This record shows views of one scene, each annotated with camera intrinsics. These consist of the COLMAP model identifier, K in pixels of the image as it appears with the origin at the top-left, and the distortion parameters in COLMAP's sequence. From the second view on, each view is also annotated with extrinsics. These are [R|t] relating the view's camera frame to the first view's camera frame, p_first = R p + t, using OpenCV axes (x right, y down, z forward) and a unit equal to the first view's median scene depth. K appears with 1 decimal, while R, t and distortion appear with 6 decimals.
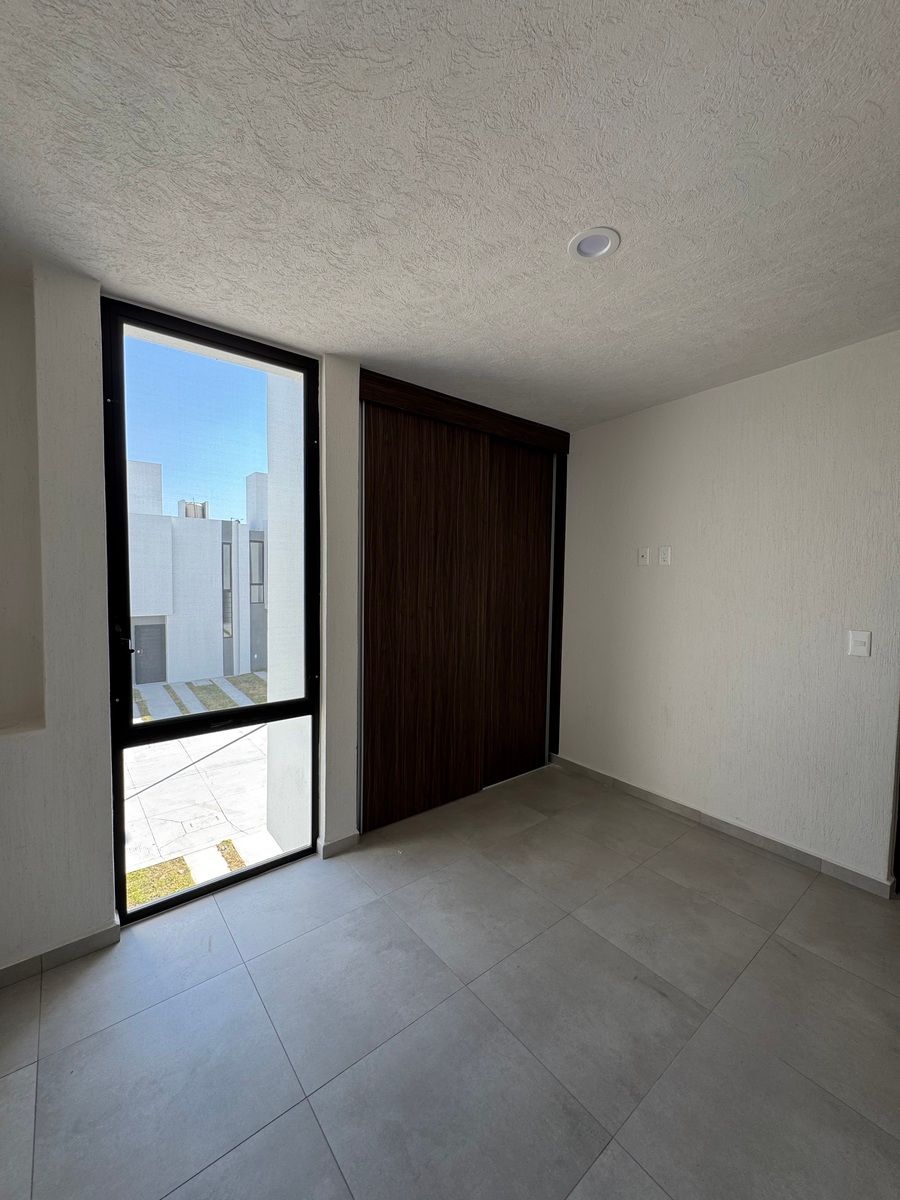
lens RADIAL K [[480.5, 0, 449.3], [0, 480.5, 597.6], [0, 0, 1]] dist [0.001374, -0.000422]
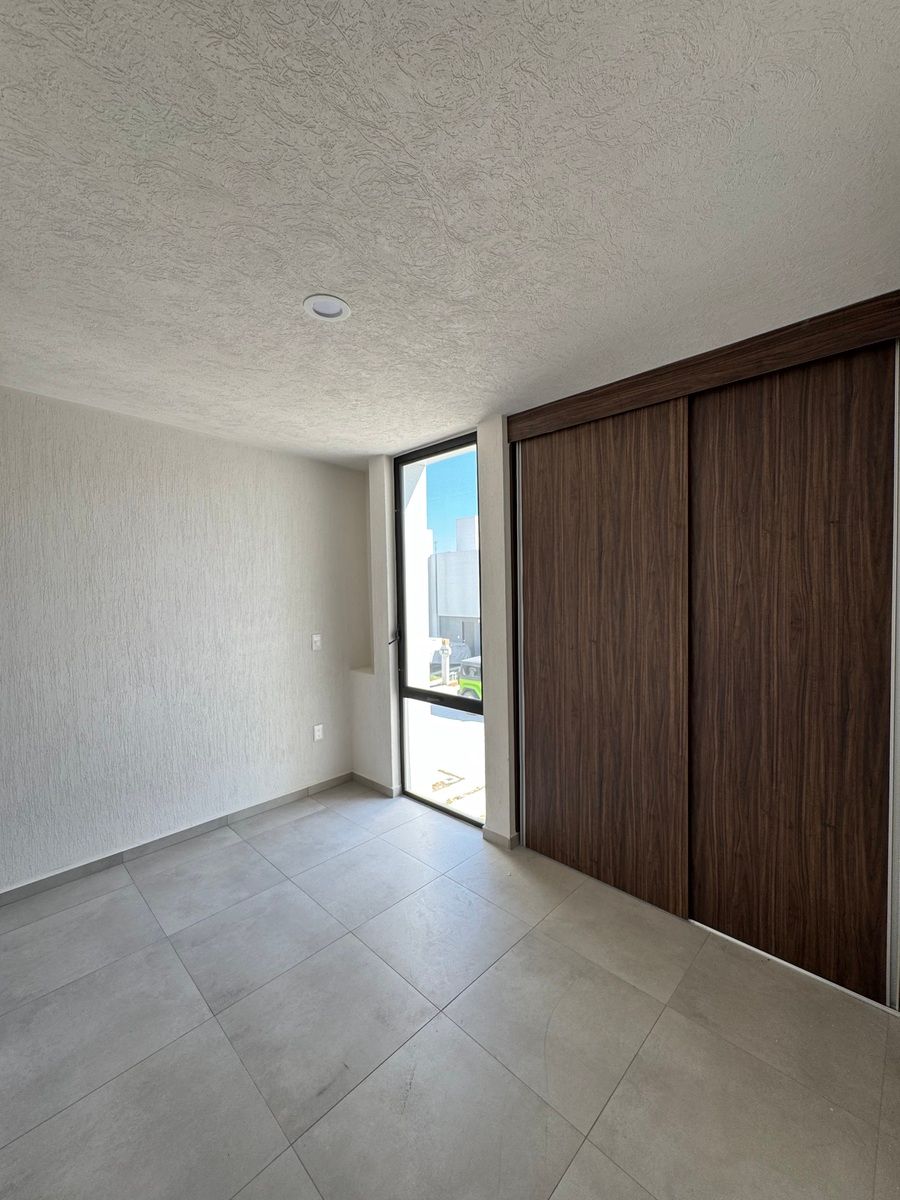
lens RADIAL K [[480.5, 0, 451.6], [0, 480.5, 602.5], [0, 0, 1]] dist [0.001374, -0.000422]
pose [[0.117662, 0.016095, -0.992923, 0.814916], [-0.035527, 0.999297, 0.011988, -0.051570], [0.992418, 0.033865, 0.118151, 0.675965]]
